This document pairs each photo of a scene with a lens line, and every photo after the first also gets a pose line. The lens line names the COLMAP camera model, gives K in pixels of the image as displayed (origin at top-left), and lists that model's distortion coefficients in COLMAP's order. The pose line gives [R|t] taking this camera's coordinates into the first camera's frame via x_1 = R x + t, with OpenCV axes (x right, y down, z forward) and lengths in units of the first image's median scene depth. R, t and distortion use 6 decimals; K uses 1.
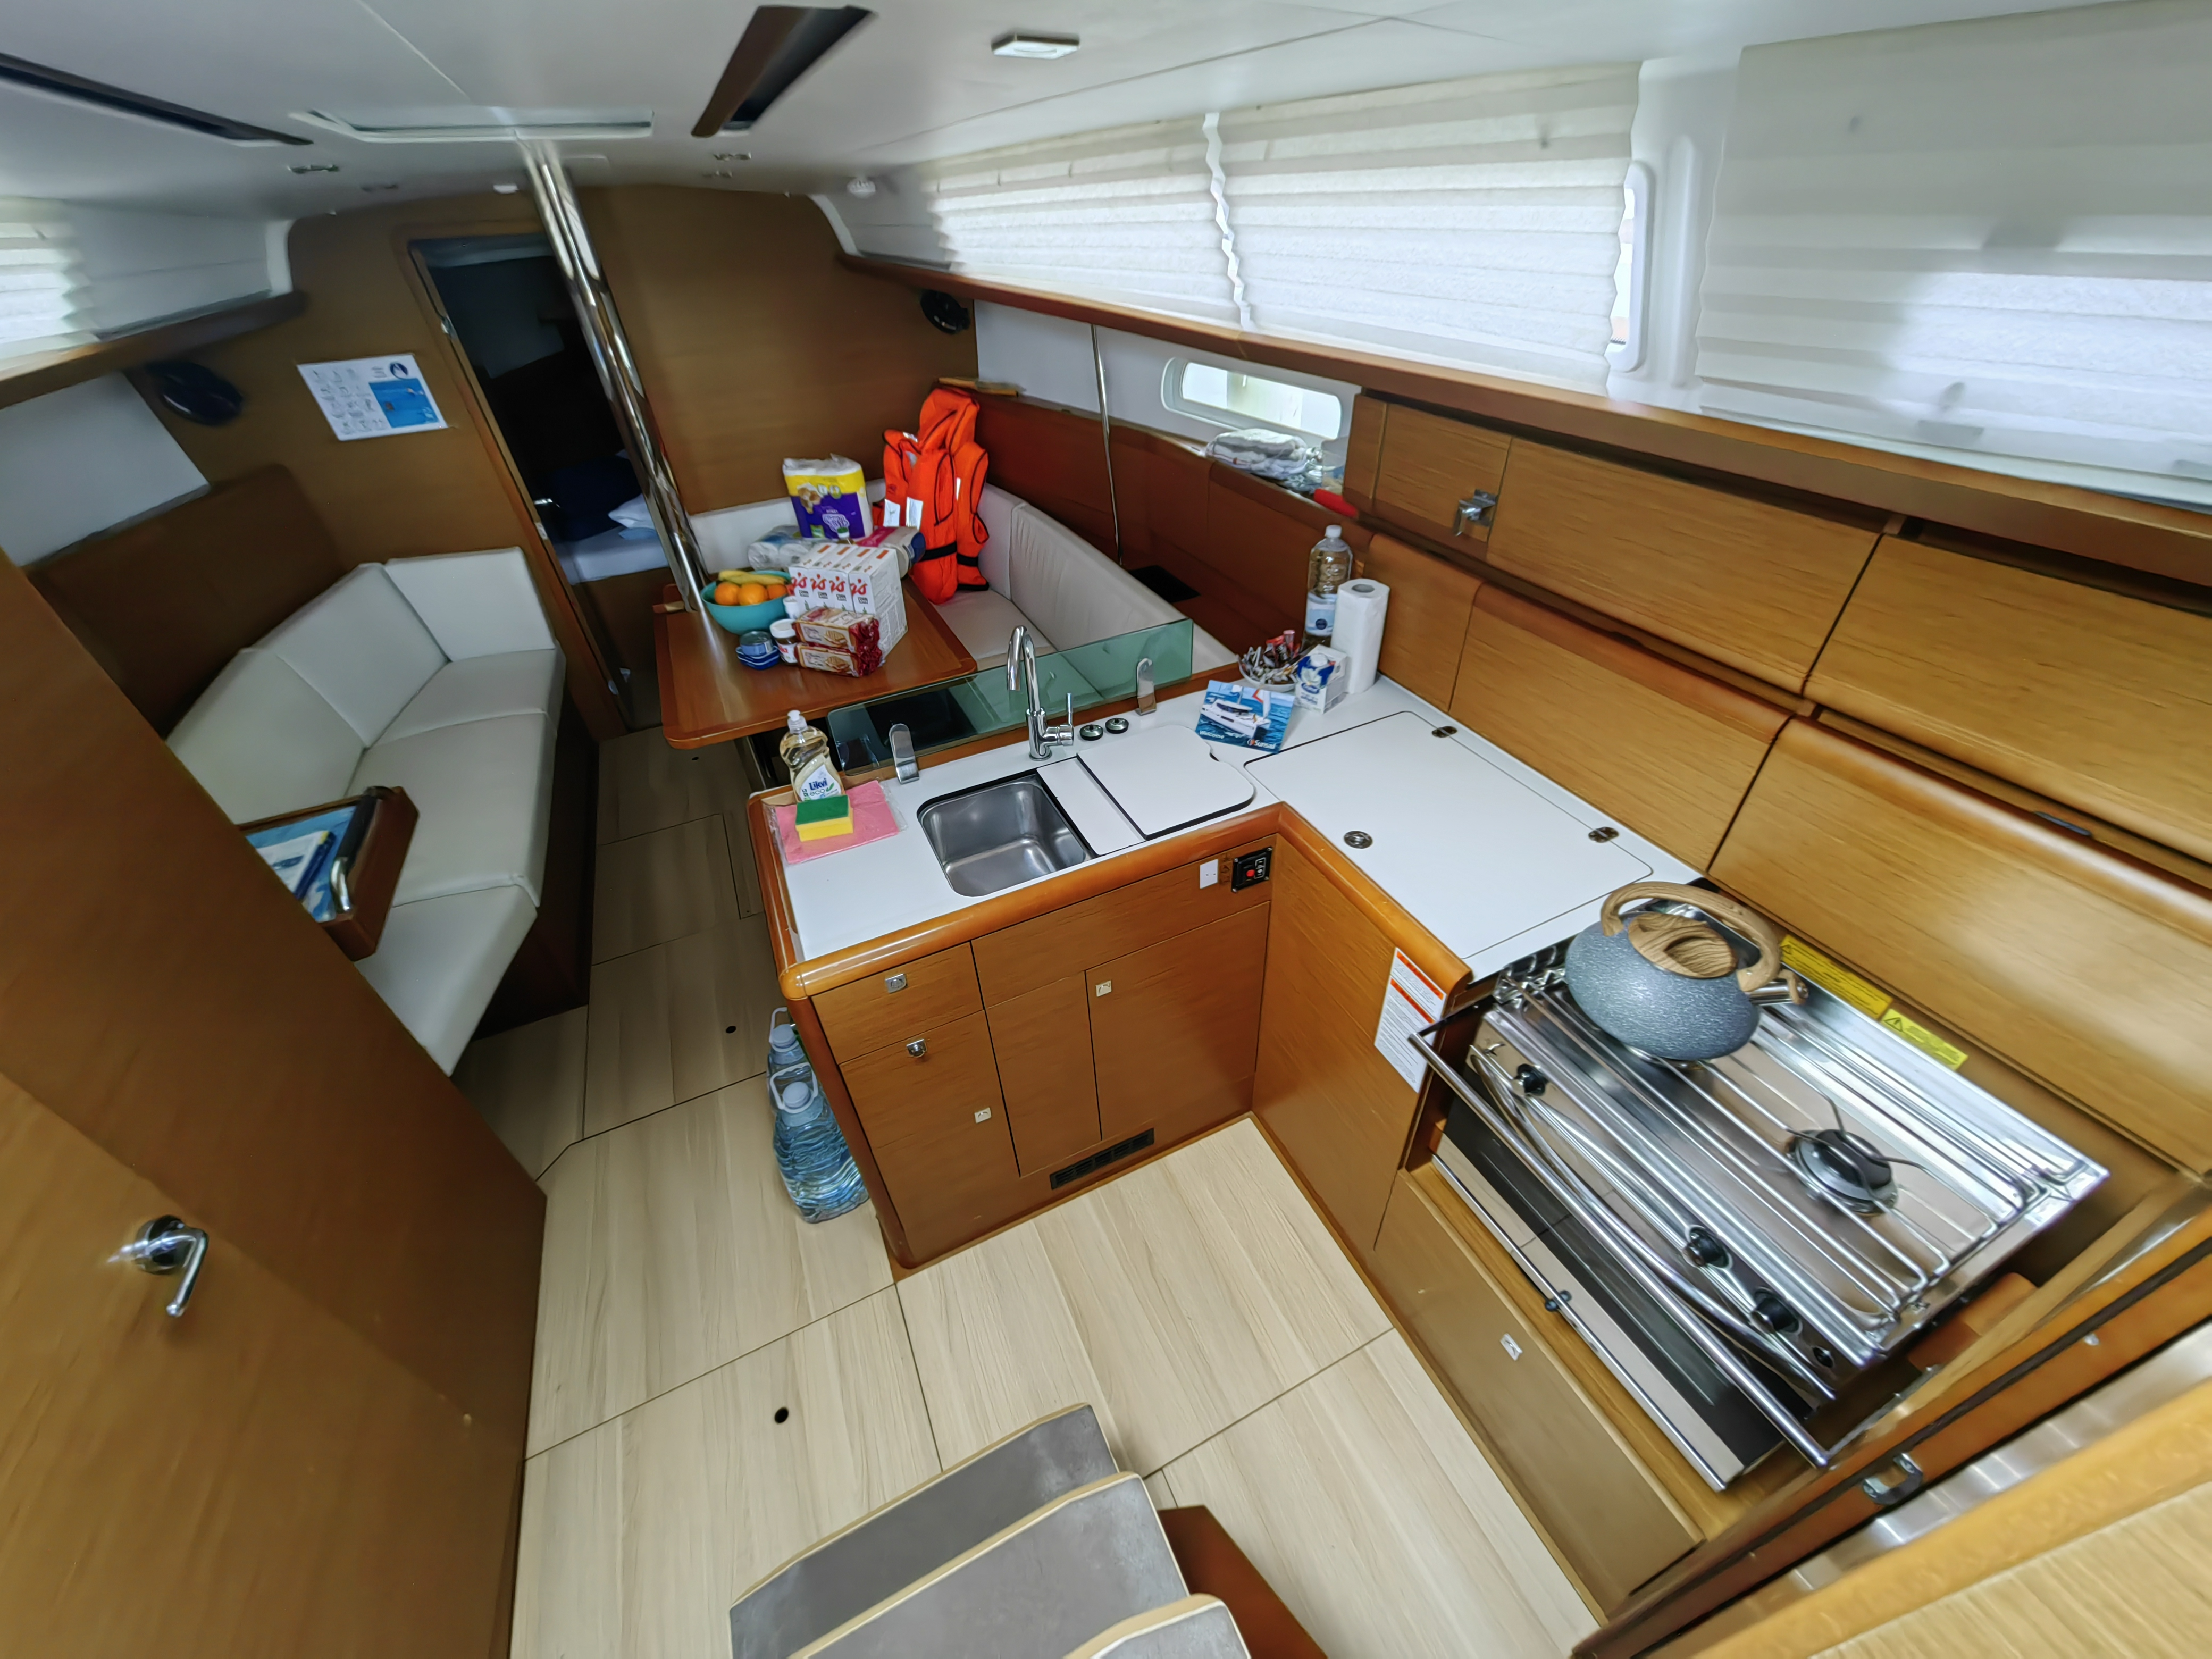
lens RADIAL K [[836.8, 0, 1106.0], [0, 836.8, 829.5], [0, 0, 1]] dist [0.007257, -0.000203]
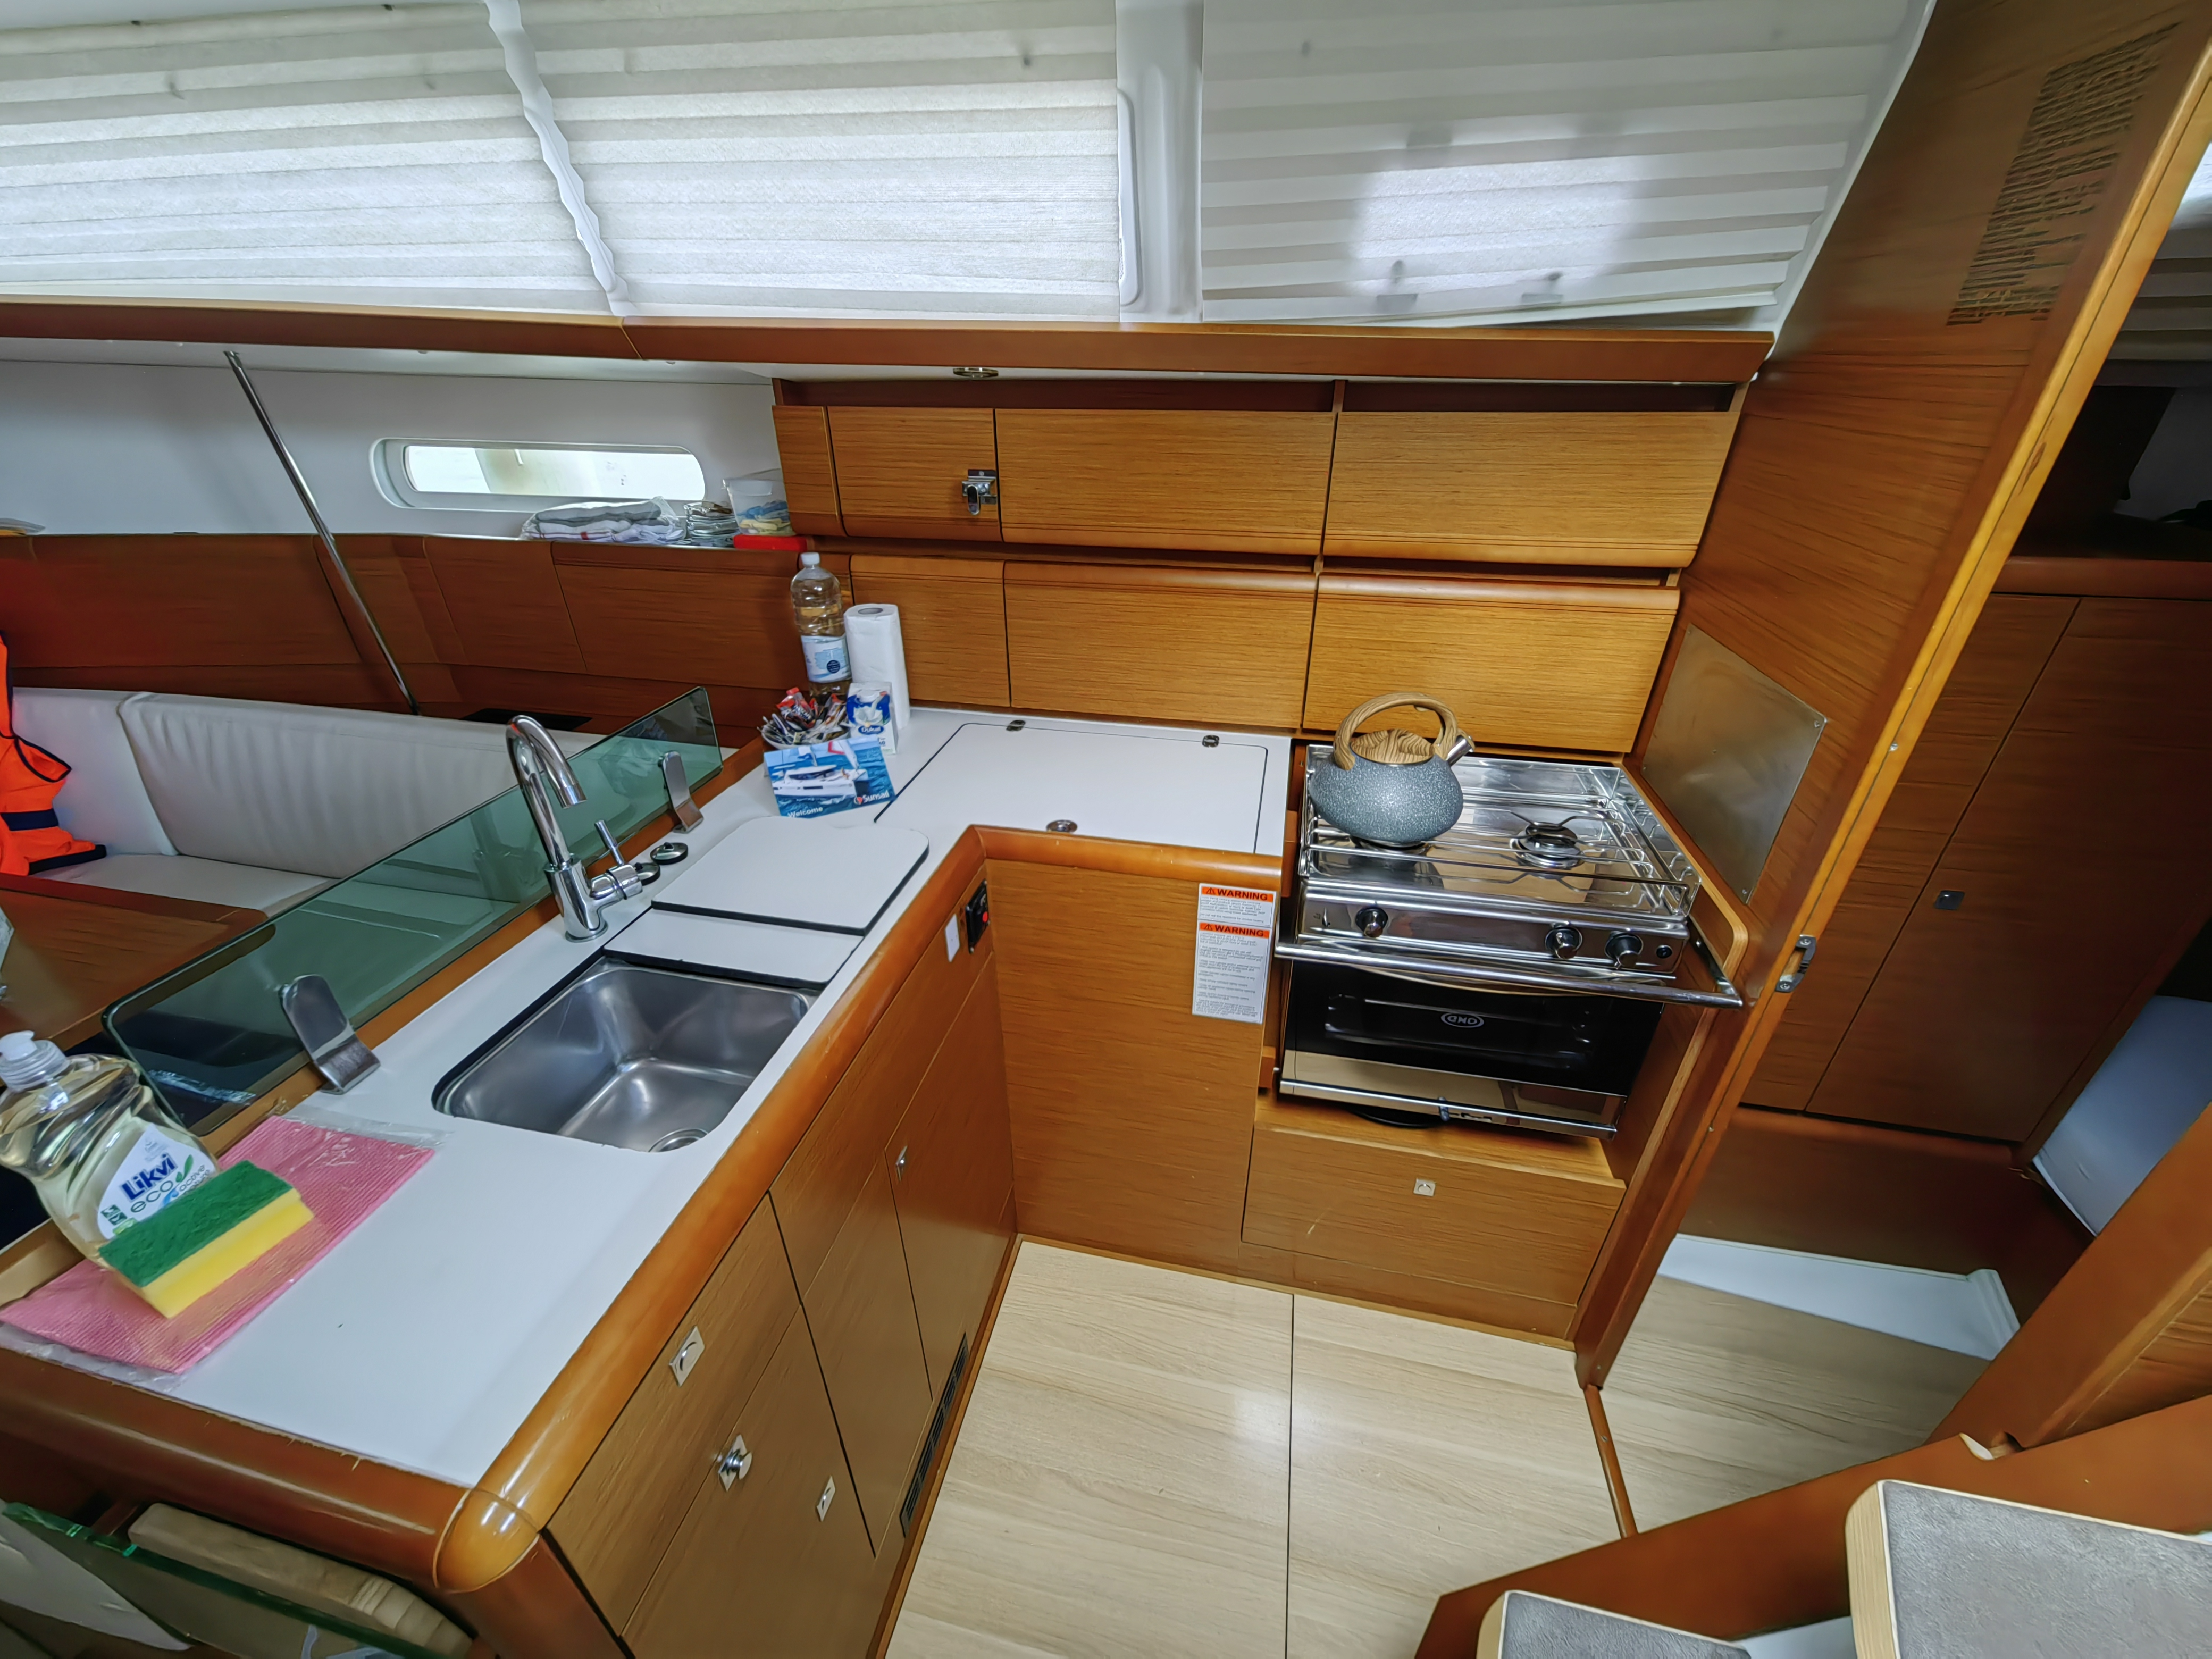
lens RADIAL K [[836.8, 0, 1106.0], [0, 836.8, 829.5], [0, 0, 1]] dist [0.007257, -0.000203]
pose [[0.600454, -0.350280, 0.718860, -0.300524], [0.475282, 0.879271, 0.031447, 0.008163], [-0.643088, 0.322779, 0.694444, 0.336647]]
